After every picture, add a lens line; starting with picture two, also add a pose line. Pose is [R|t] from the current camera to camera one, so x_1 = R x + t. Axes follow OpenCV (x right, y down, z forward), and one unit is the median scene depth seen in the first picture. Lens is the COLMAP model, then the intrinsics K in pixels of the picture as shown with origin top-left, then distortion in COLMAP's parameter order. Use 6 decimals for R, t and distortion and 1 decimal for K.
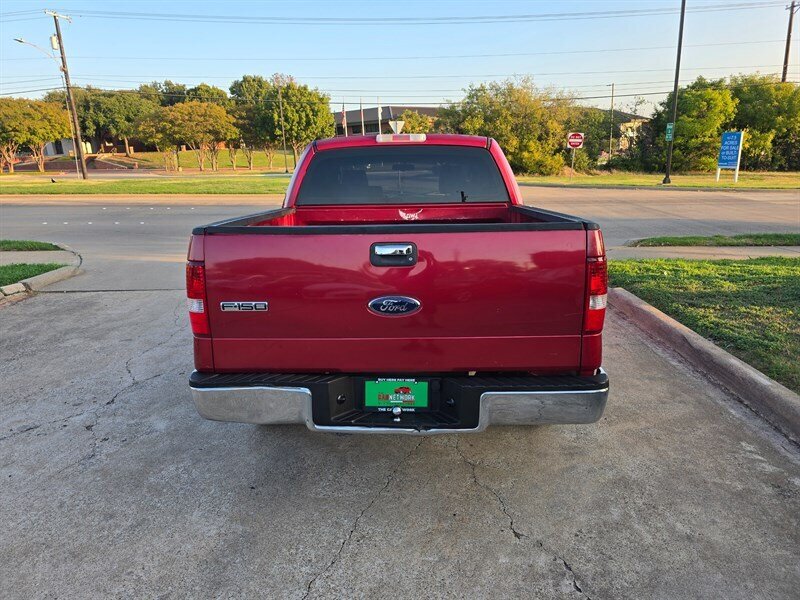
lens RADIAL K [[549.8, 0, 398.6], [0, 549.8, 298.7], [0, 0, 1]] dist [0.047474, -0.042000]
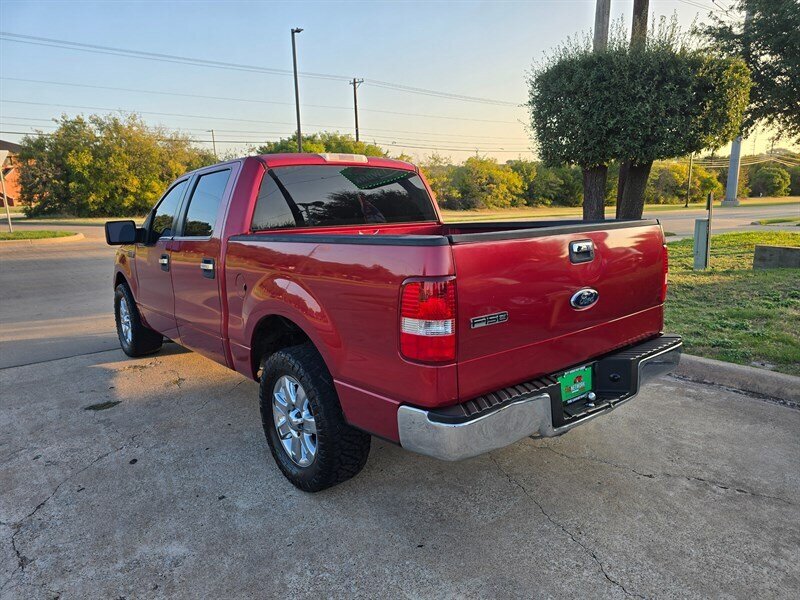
lens RADIAL K [[549.8, 0, 405.7], [0, 549.8, 301.4], [0, 0, 1]] dist [0.047474, -0.042000]
pose [[0.741361, -0.118146, 0.660625, -0.088623], [0.166196, 0.986040, -0.010164, -0.002664], [-0.650202, 0.117328, 0.750647, 0.036635]]
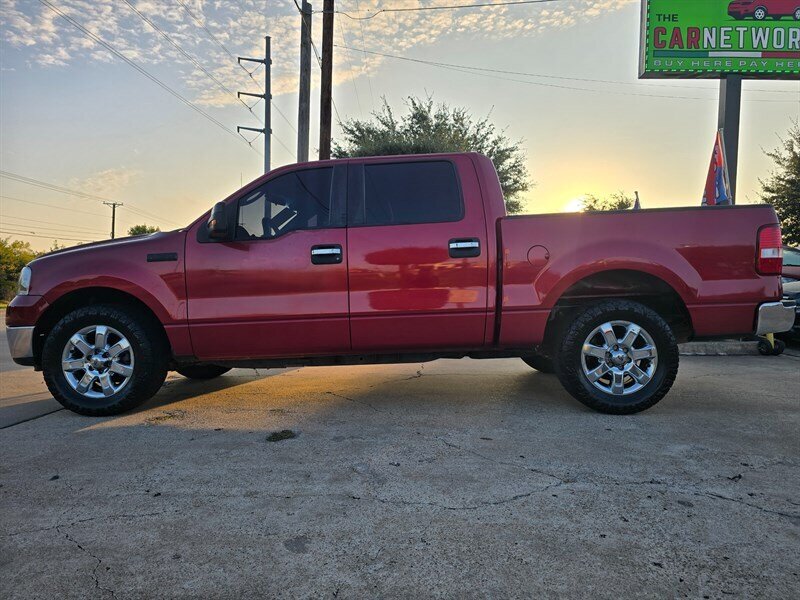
lens RADIAL K [[549.8, 0, 400.5], [0, 549.8, 302.4], [0, 0, 1]] dist [0.047474, -0.042000]
pose [[-0.010873, 0.002485, 0.999938, -0.149030], [0.250669, 0.968073, 0.000320, -0.008490], [-0.968012, 0.250657, -0.011148, 0.146886]]
